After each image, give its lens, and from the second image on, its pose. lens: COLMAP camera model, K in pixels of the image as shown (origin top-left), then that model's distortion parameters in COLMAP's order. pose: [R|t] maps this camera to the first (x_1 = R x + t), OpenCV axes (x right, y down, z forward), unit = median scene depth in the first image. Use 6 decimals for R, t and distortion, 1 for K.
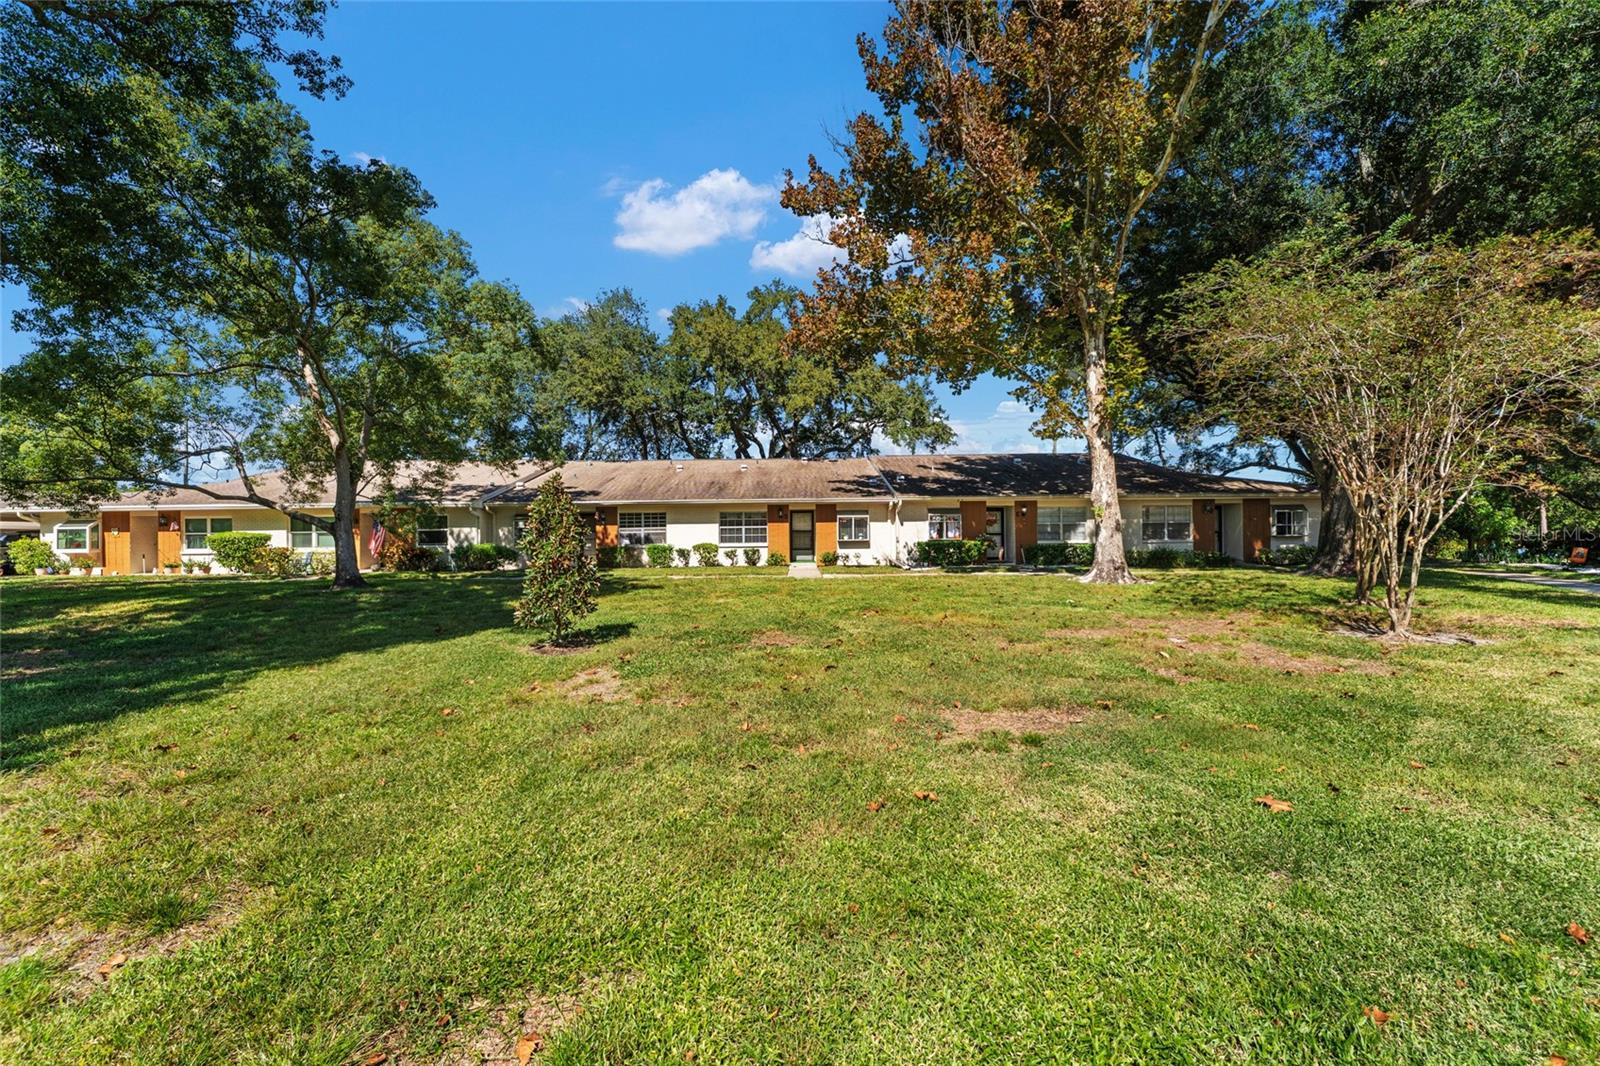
lens RADIAL K [[637.8, 0, 800.1], [0, 637.8, 526.5], [0, 0, 1]] dist [0.000492, -0.000485]
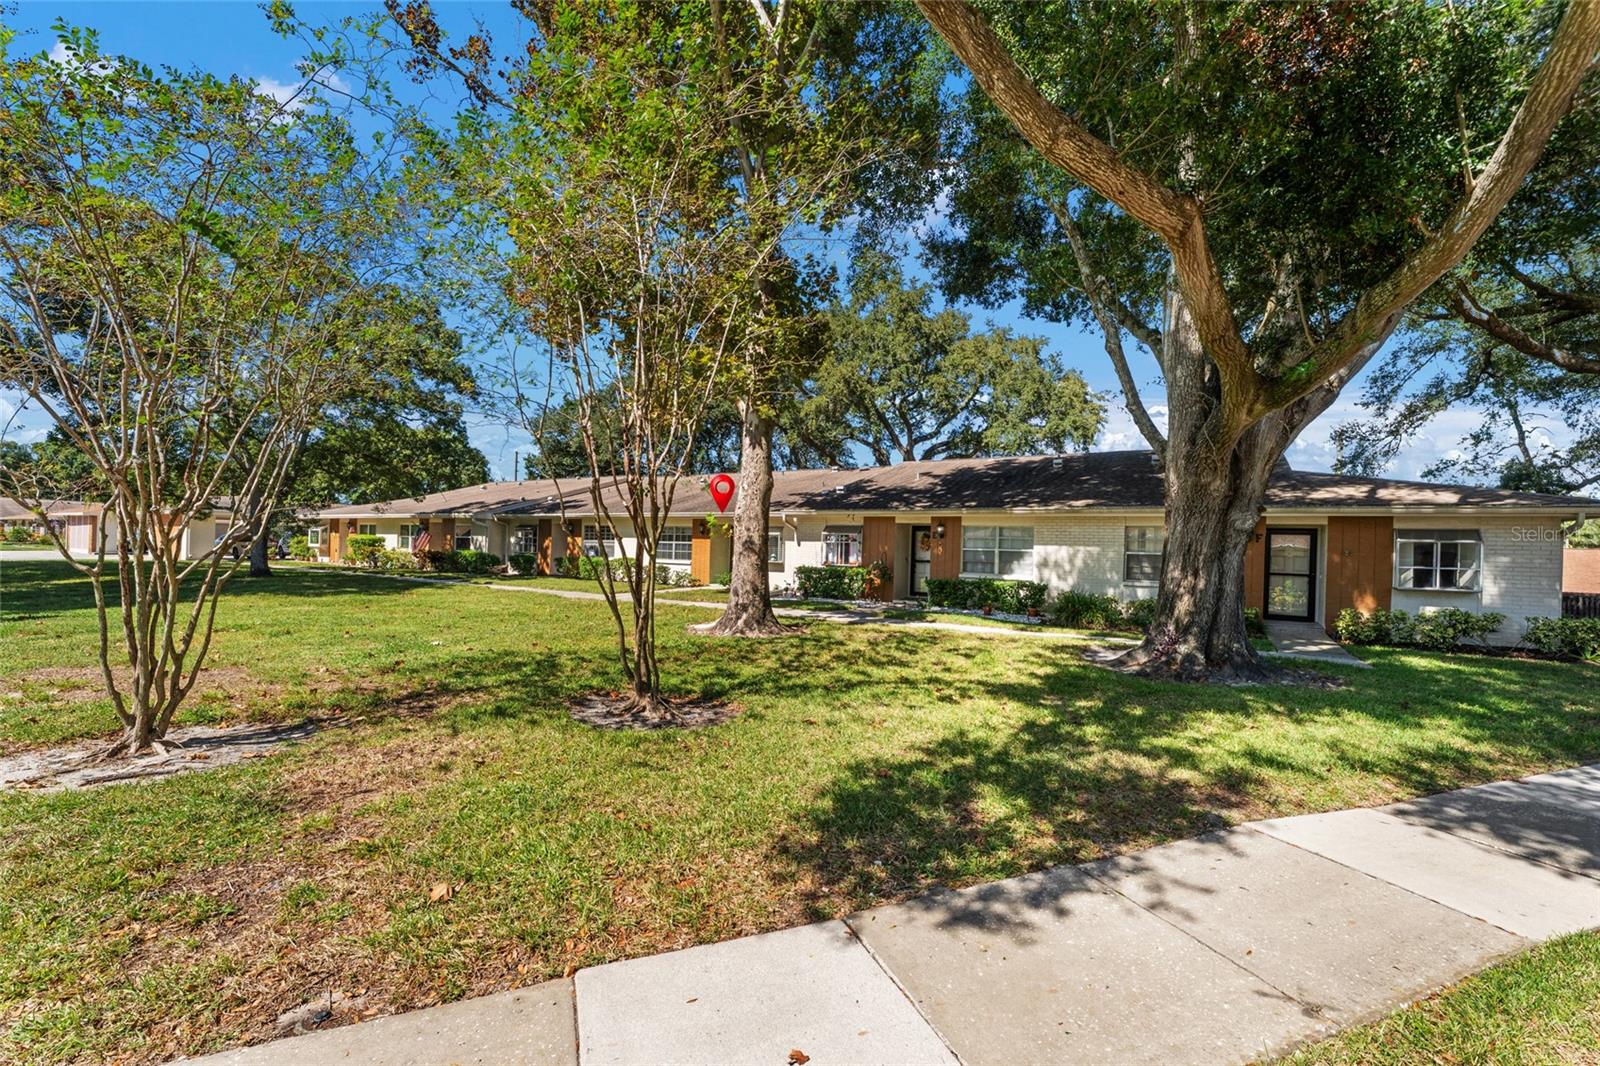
lens RADIAL K [[637.8, 0, 800.0], [0, 637.8, 533.6], [0, 0, 1]] dist [0.000492, -0.000485]
pose [[0.874440, 0.022514, -0.484611, 0.557077], [-0.032359, 0.999405, -0.011960, -0.007330], [0.484053, 0.026140, 0.874648, 0.284347]]
